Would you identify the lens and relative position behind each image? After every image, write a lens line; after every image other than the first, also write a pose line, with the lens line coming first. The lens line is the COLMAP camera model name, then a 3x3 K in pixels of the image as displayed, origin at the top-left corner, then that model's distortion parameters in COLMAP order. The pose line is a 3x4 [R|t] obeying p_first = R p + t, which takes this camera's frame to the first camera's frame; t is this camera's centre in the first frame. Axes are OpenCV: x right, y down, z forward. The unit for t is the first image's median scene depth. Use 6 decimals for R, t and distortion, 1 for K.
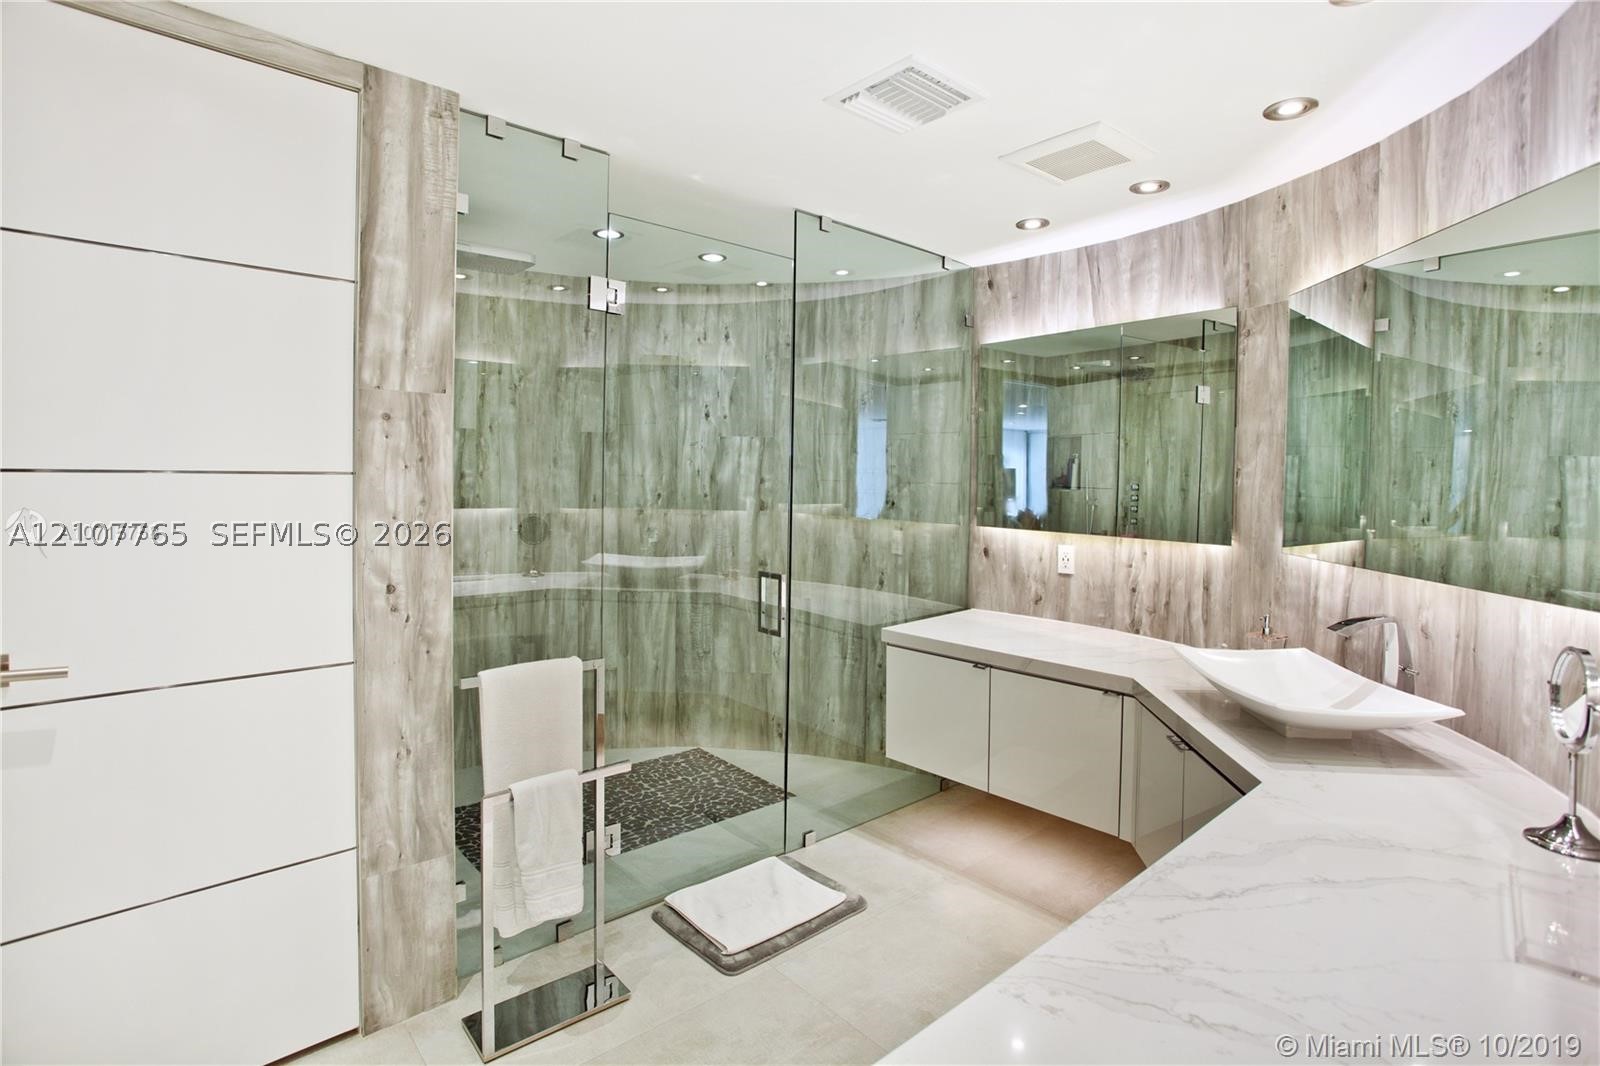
lens RADIAL K [[797.4, 0, 770.3], [0, 797.4, 533.7], [0, 0, 1]] dist [-0.052815, 0.041537]
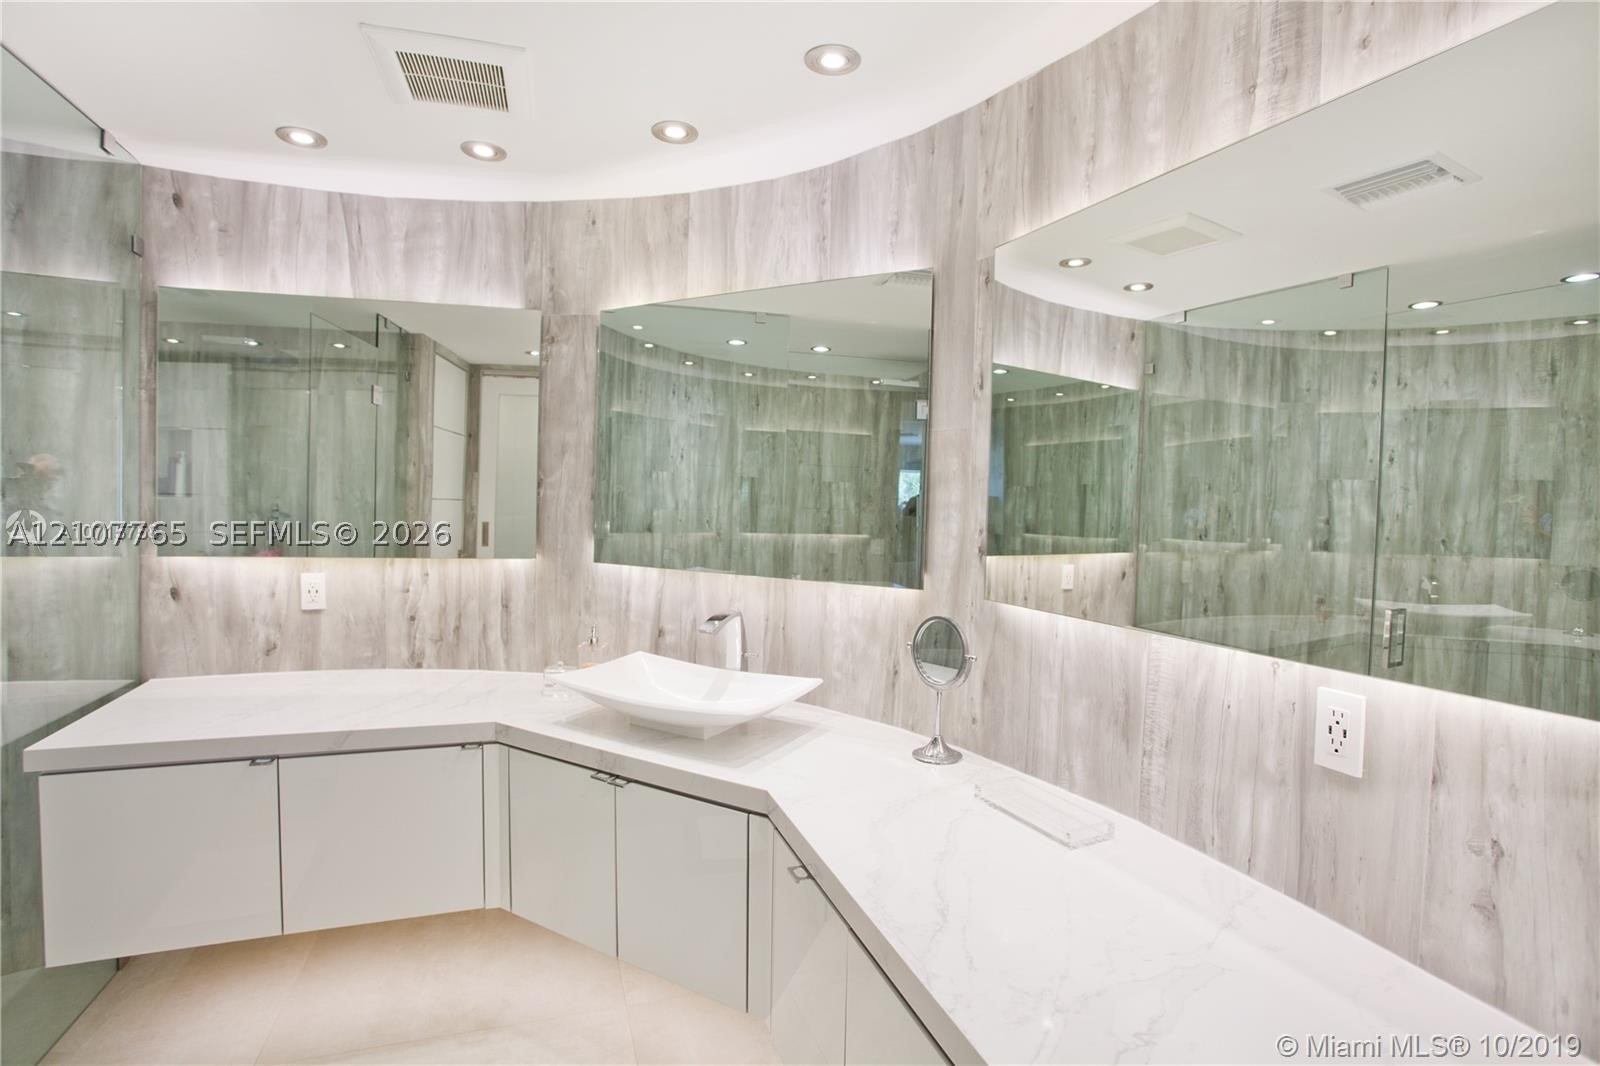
lens RADIAL K [[797.4, 0, 770.3], [0, 797.4, 533.7], [0, 0, 1]] dist [-0.052815, 0.041537]
pose [[0.405796, -0.046807, 0.912764, -0.175868], [0.052527, 0.998231, 0.027838, -0.026163], [-0.912453, 0.036648, 0.407537, 0.333277]]
